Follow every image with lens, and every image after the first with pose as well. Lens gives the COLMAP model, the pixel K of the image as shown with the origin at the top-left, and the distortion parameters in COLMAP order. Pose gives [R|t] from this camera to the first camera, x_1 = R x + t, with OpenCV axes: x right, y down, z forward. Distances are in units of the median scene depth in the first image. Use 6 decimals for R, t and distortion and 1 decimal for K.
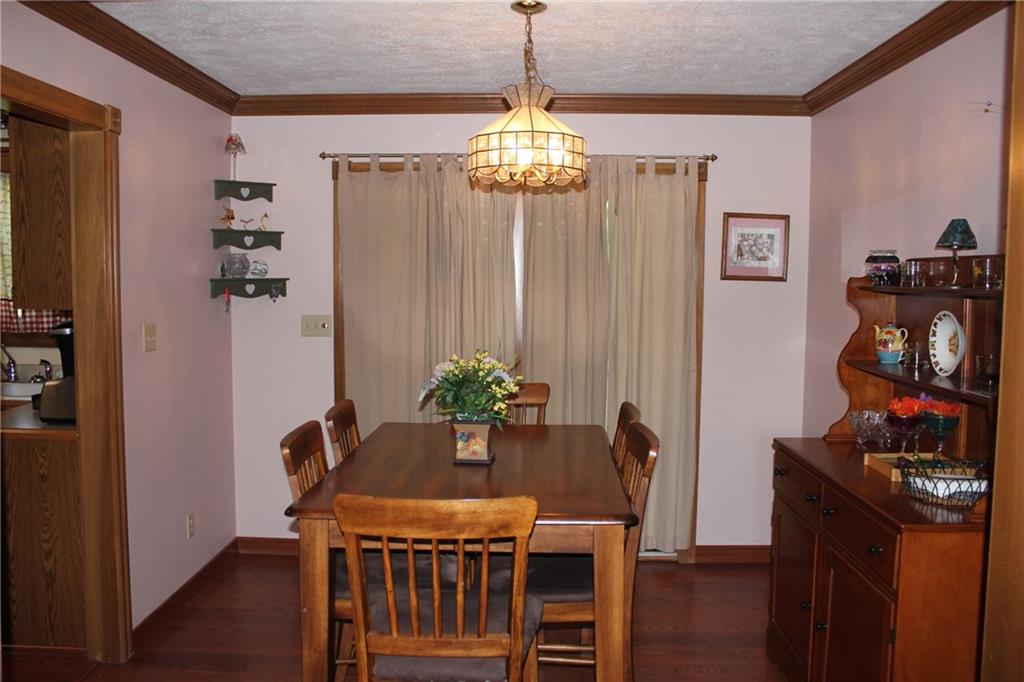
lens RADIAL K [[855.1, 0, 512.0], [0, 855.1, 341.0], [0, 0, 1]] dist [-0.171406, 0.162982]
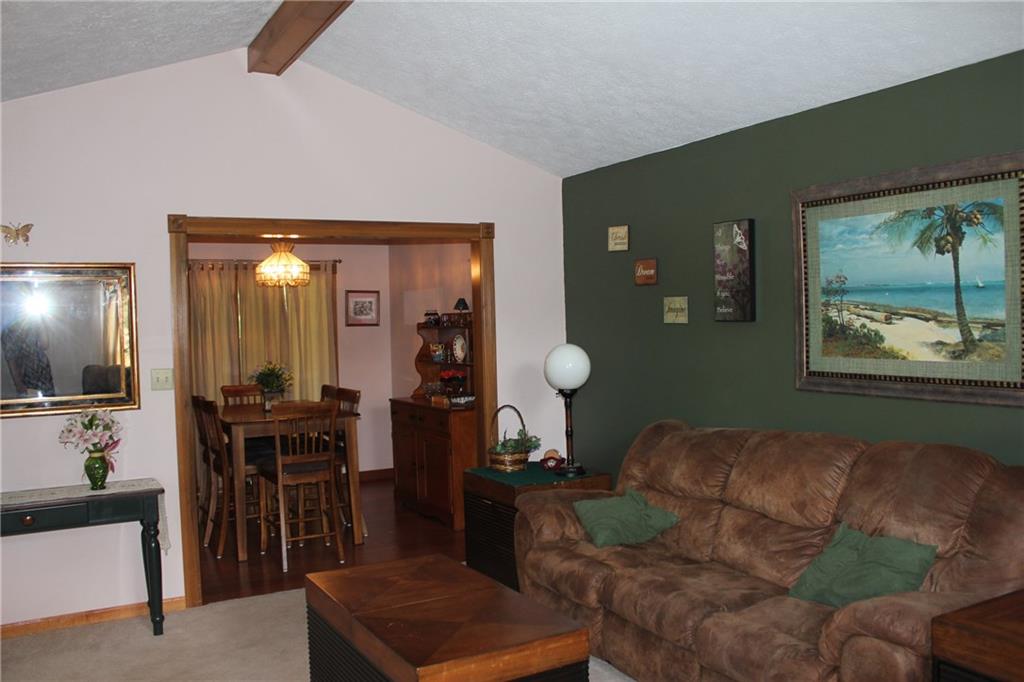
lens RADIAL K [[855.1, 0, 512.0], [0, 855.1, 341.0], [0, 0, 1]] dist [-0.171406, 0.162982]
pose [[0.853552, -0.041064, 0.519387, -0.569381], [0.069922, 0.996899, -0.036092, 0.072815], [-0.516294, 0.067123, 0.853777, -1.078051]]
